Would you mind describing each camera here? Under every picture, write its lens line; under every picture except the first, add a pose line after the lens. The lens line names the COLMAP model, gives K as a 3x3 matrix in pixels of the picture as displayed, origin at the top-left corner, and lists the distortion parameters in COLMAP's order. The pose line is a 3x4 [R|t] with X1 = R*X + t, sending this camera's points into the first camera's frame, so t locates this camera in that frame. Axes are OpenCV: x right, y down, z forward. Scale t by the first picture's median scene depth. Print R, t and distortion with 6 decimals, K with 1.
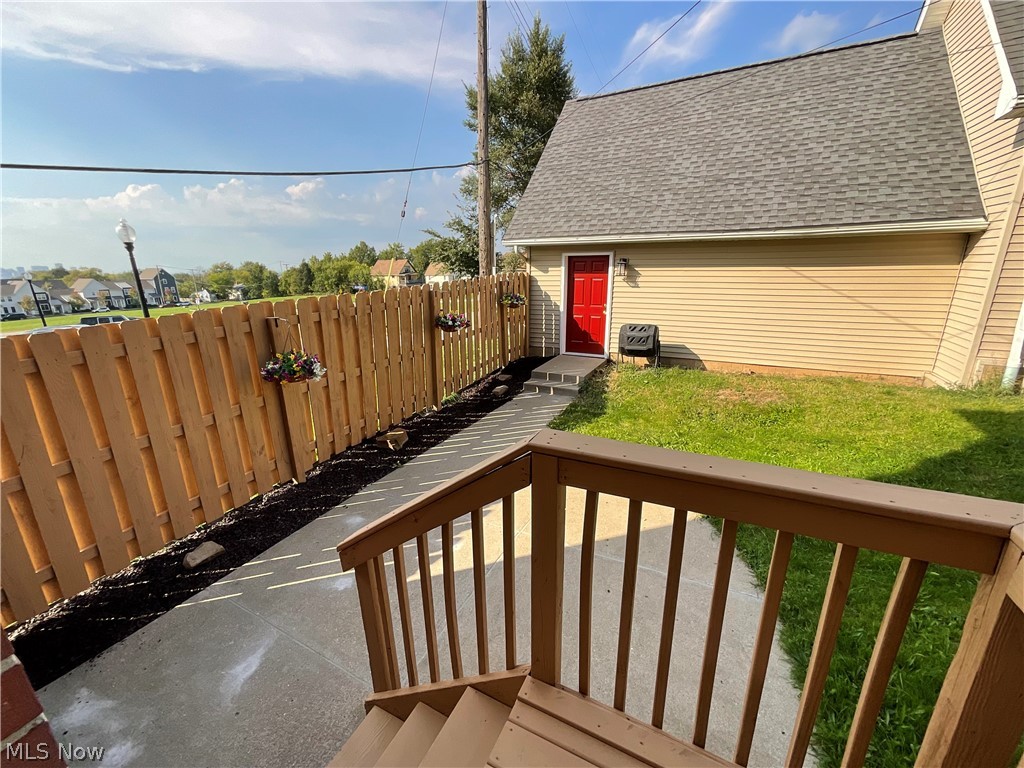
lens RADIAL K [[418.2, 0, 507.7], [0, 418.2, 387.1], [0, 0, 1]] dist [-0.002101, 0.001125]
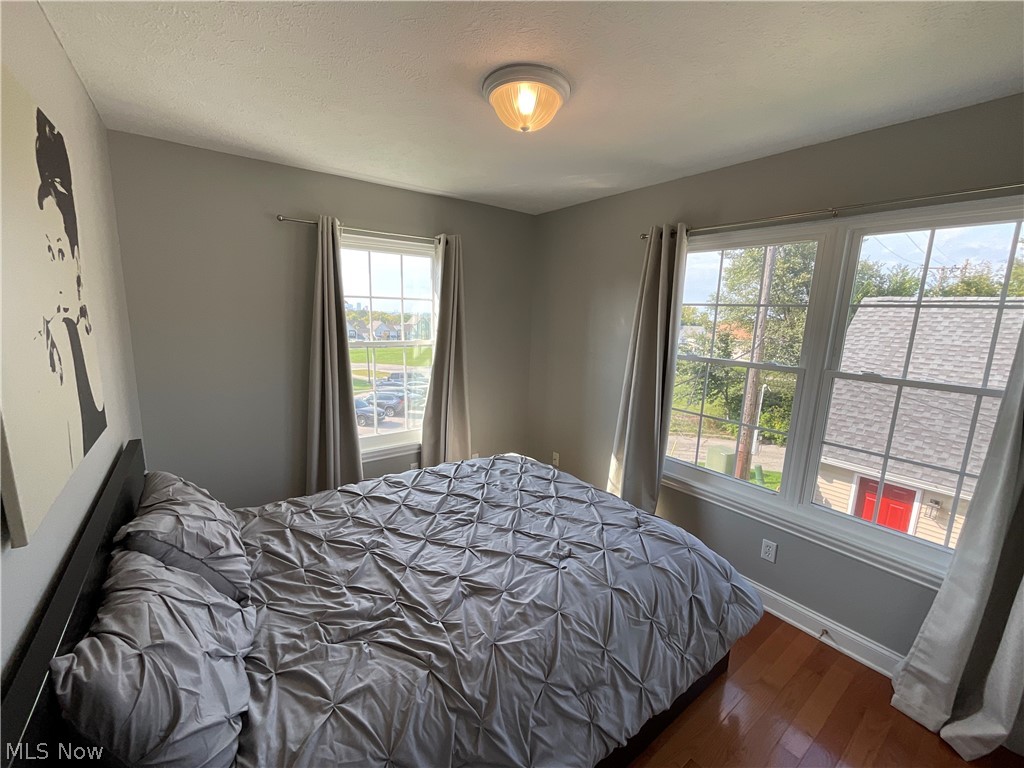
lens RADIAL K [[418.2, 0, 506.8], [0, 418.2, 382.3], [0, 0, 1]] dist [-0.002101, 0.001125]
pose [[0.896226, 0.114034, -0.428689, -0.219035], [-0.160212, 0.984372, -0.073095, -0.319774], [0.413655, 0.134191, 0.900490, -0.313409]]
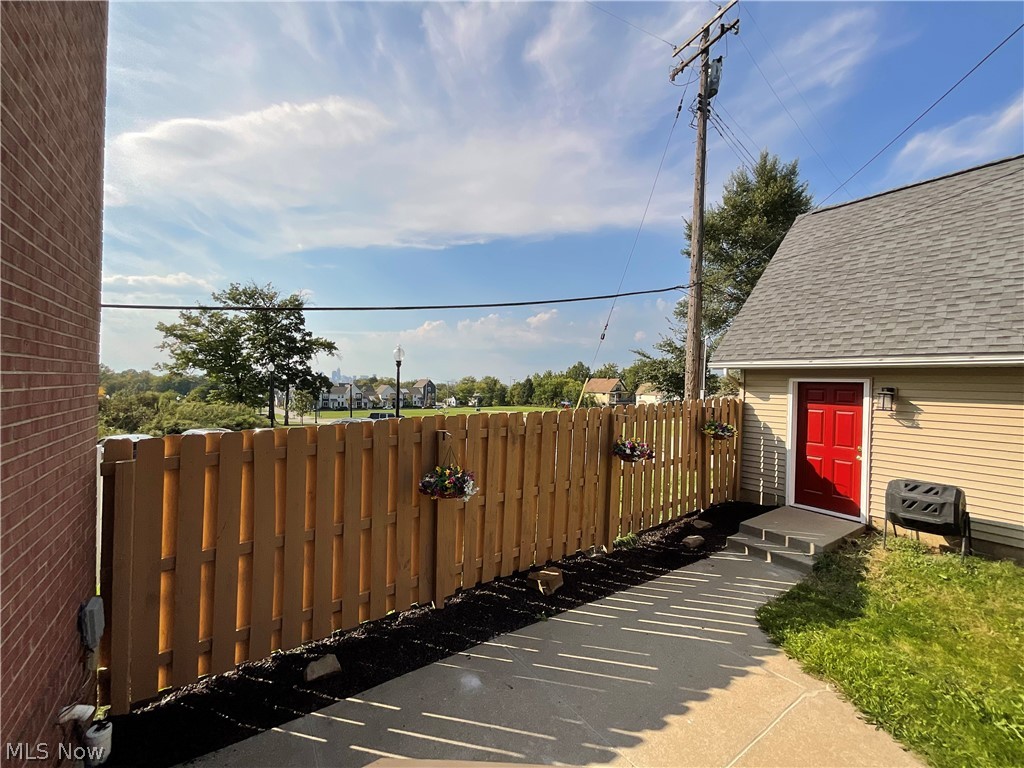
lens RADIAL K [[418.2, 0, 511.2], [0, 418.2, 384.6], [0, 0, 1]] dist [-0.002101, 0.001125]
pose [[0.883090, 0.036492, -0.467782, 0.034731], [-0.164738, 0.957616, -0.236291, -0.030759], [0.439333, 0.285728, 0.851673, 0.084962]]
